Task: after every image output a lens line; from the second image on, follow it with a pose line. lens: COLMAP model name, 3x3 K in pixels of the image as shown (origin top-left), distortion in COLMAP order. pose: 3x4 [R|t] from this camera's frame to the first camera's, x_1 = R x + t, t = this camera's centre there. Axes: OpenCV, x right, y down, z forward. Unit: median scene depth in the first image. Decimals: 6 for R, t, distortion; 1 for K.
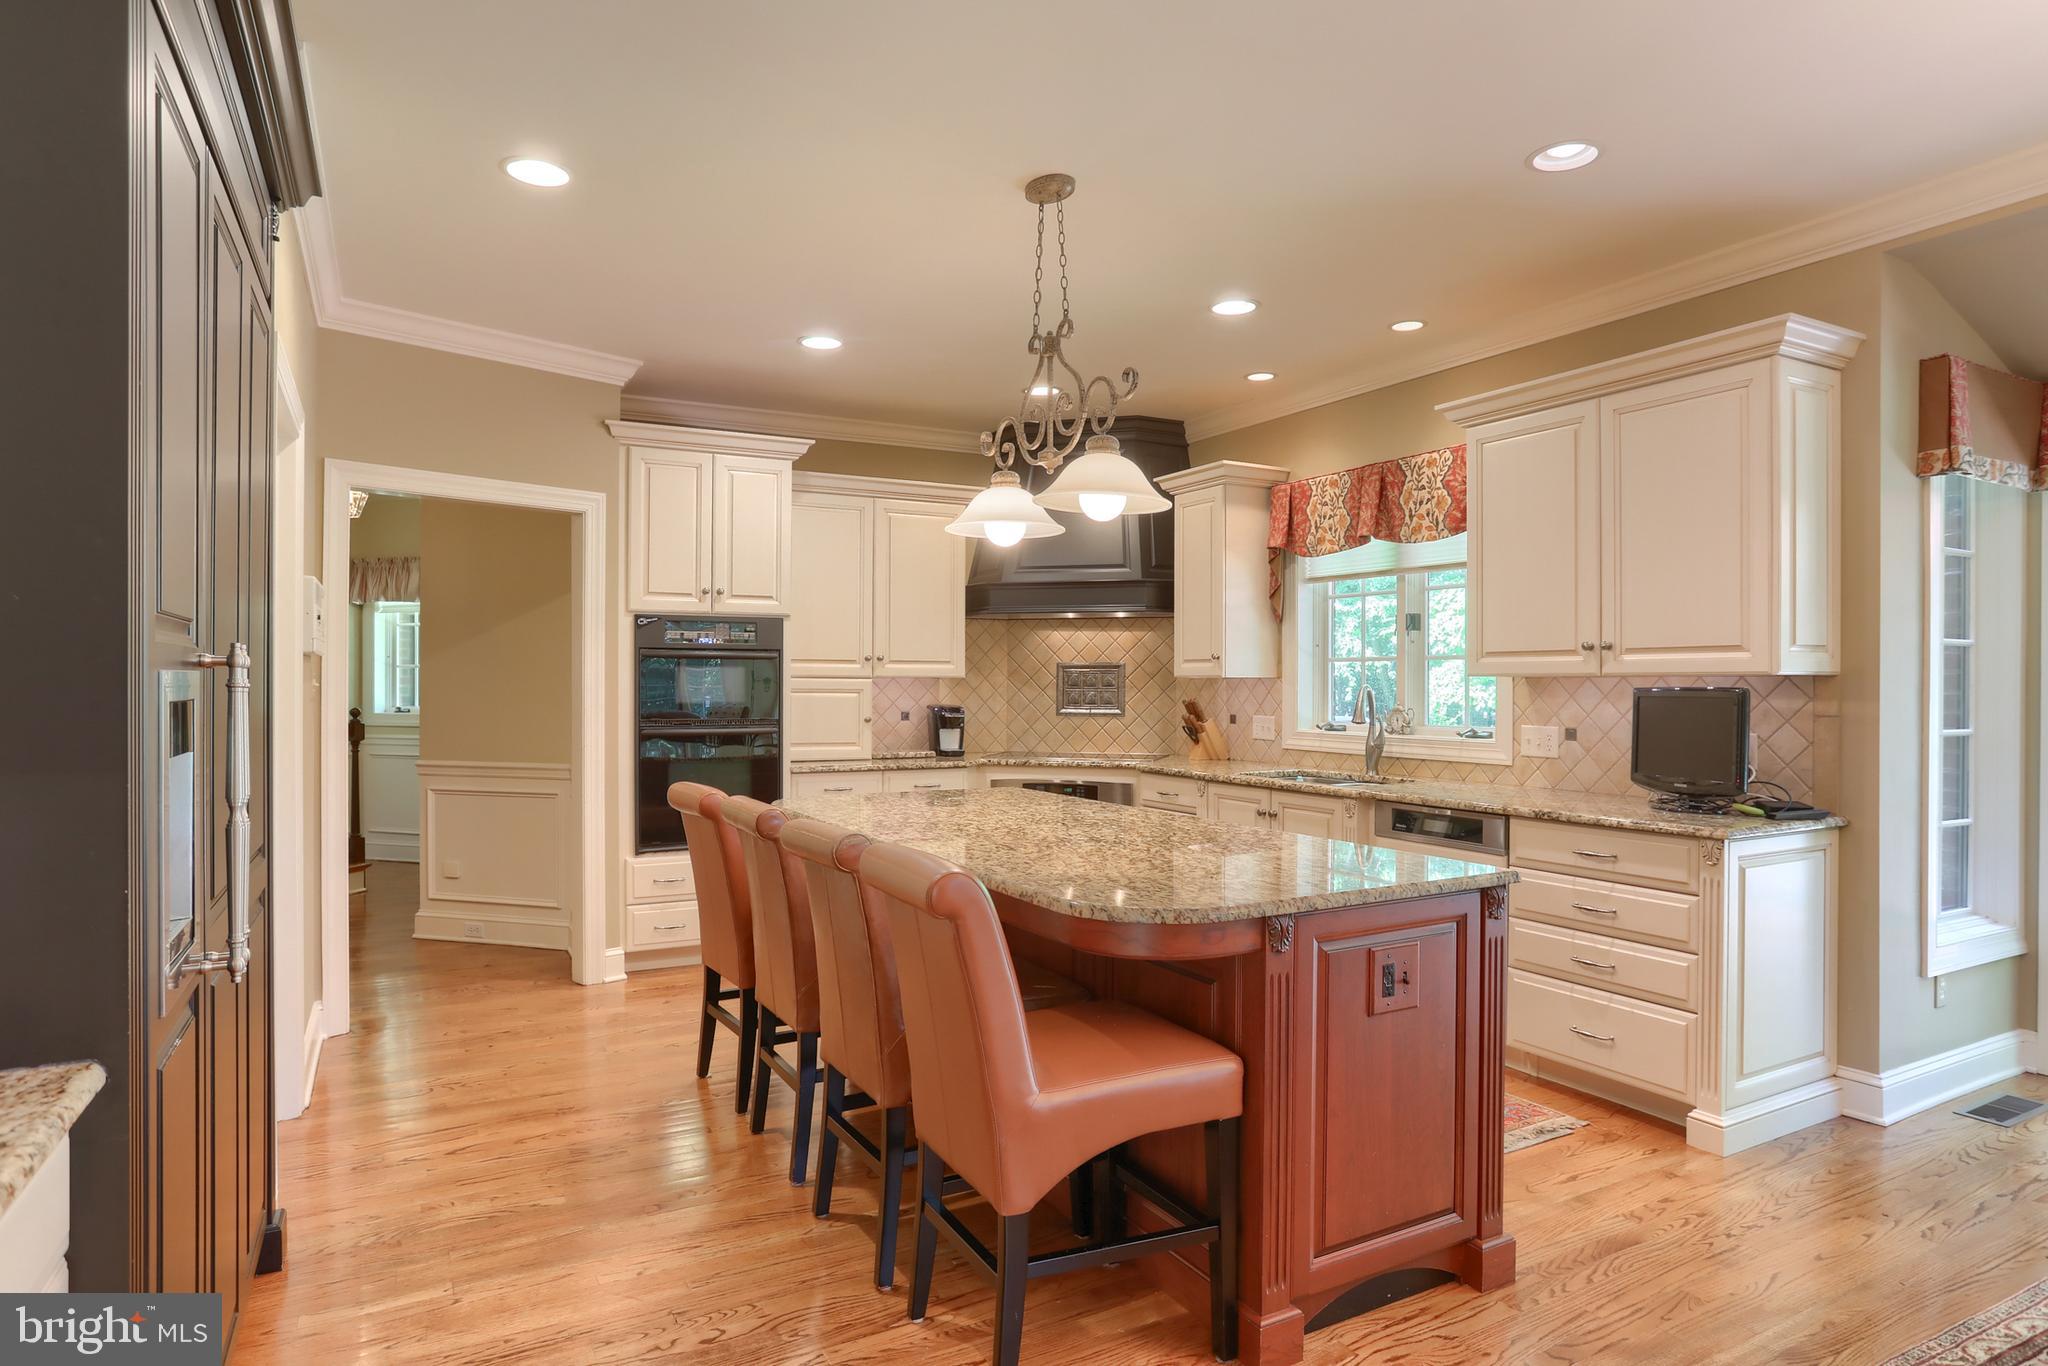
lens RADIAL K [[1150.6, 0, 1033.1], [0, 1150.6, 681.8], [0, 0, 1]] dist [-0.062504, 0.035946]
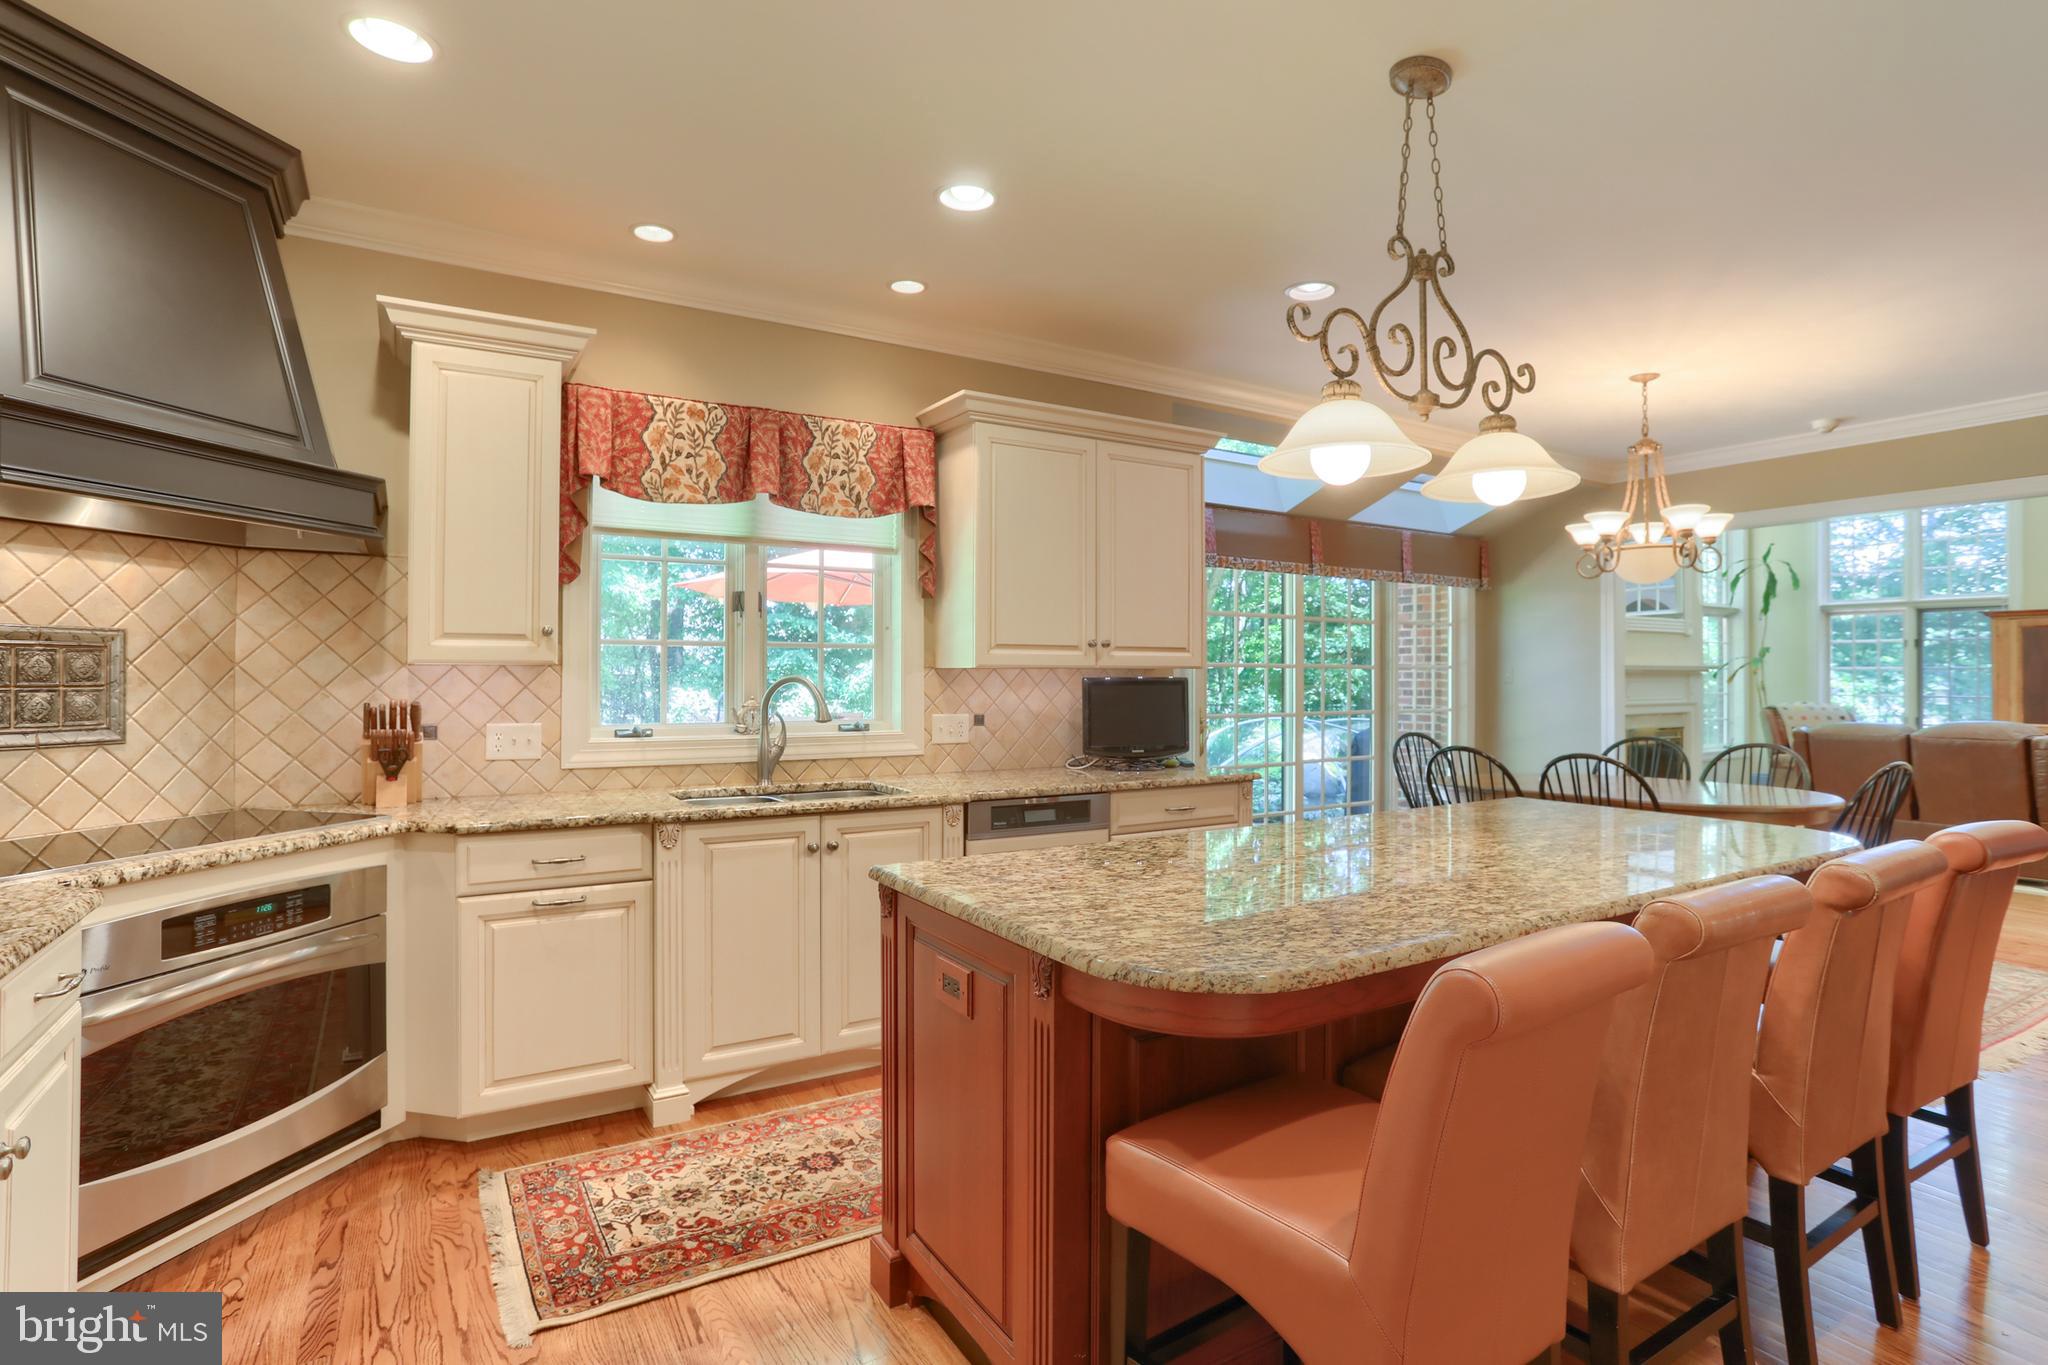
lens RADIAL K [[1044.0, 0, 1026.1], [0, 1044.0, 654.9], [0, 0, 1]] dist [0.000066, 0.000903]
pose [[-0.028674, 0.016802, 0.999448, -0.602972], [-0.003598, 0.999851, -0.016912, -0.000127], [-0.999582, -0.004081, -0.028609, 1.089194]]
